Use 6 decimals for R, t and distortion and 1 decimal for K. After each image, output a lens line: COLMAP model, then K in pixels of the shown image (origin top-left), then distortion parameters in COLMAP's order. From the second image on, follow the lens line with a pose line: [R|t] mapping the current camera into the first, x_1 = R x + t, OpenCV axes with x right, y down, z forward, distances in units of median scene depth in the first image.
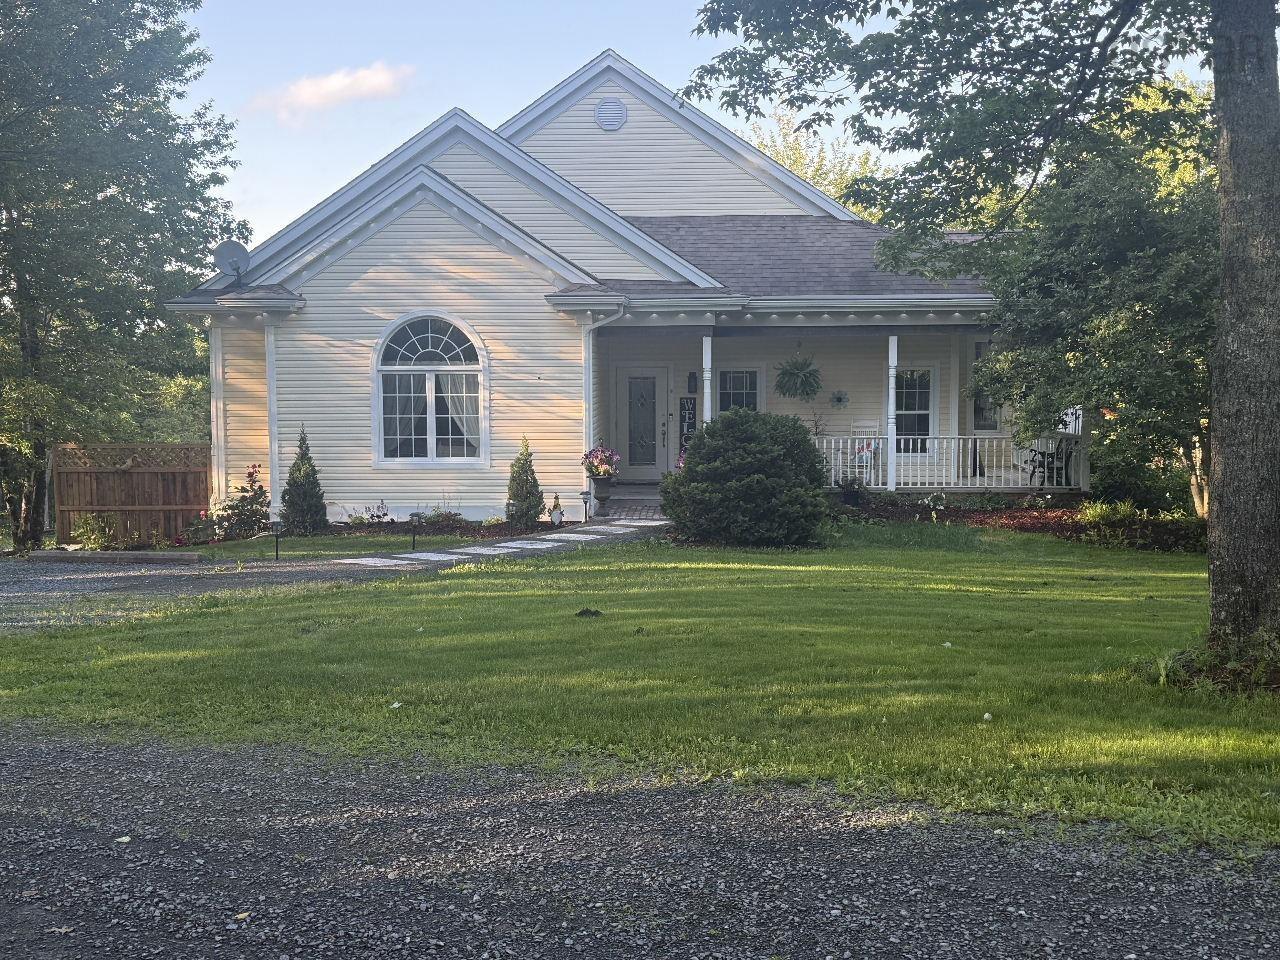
lens RADIAL K [[1549.2, 0, 627.1], [0, 1549.2, 495.9], [0, 0, 1]] dist [0.142991, -0.282669]
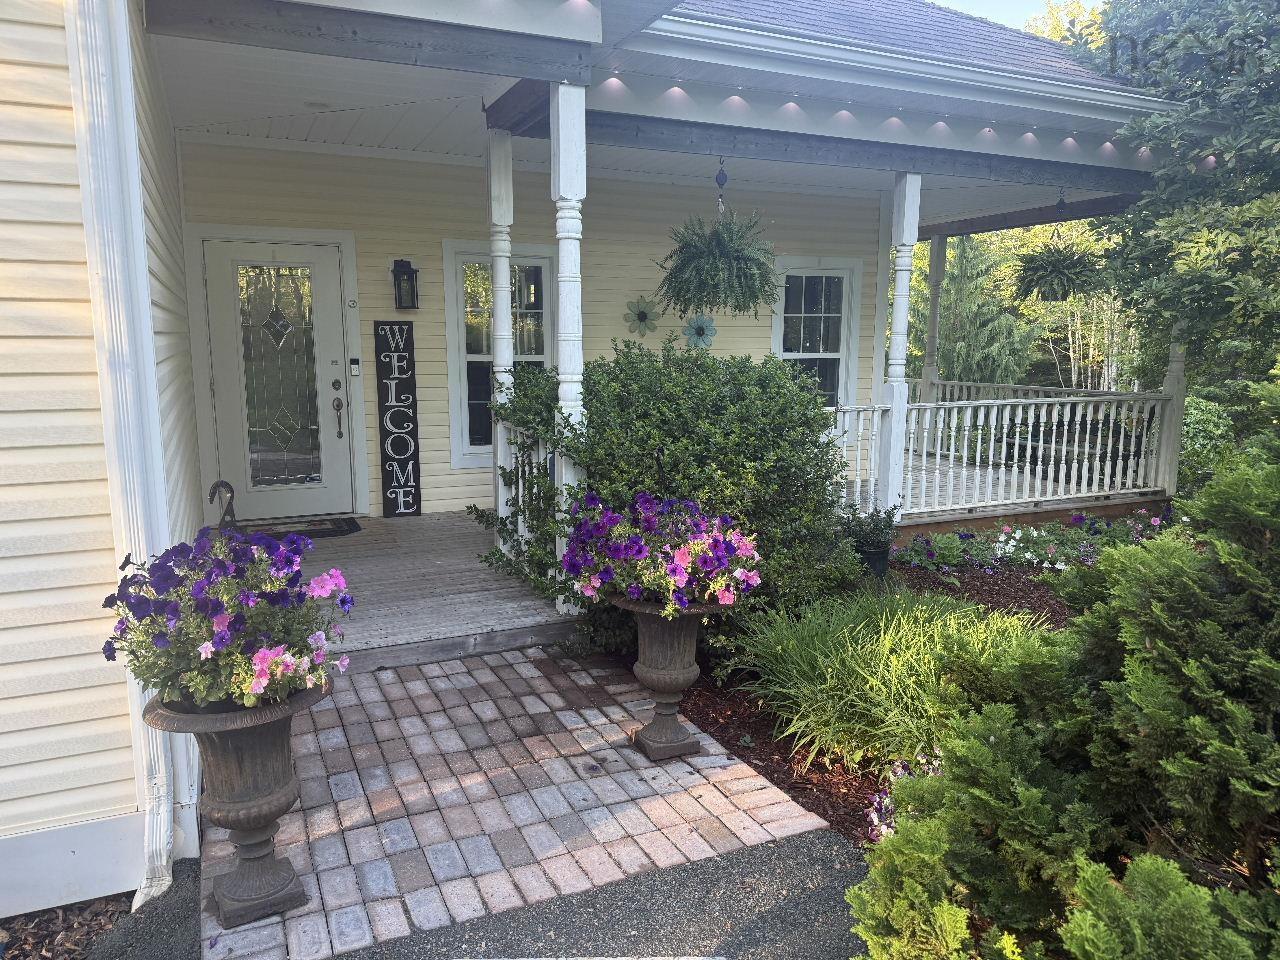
lens RADIAL K [[892.3, 0, 633.6], [0, 892.3, 481.8], [0, 0, 1]] dist [0.088234, -0.117514]
pose [[0.887141, -0.067209, 0.456578, -0.019351], [0.035084, 0.996298, 0.078488, -0.037522], [-0.460163, -0.053611, 0.886214, 0.772433]]
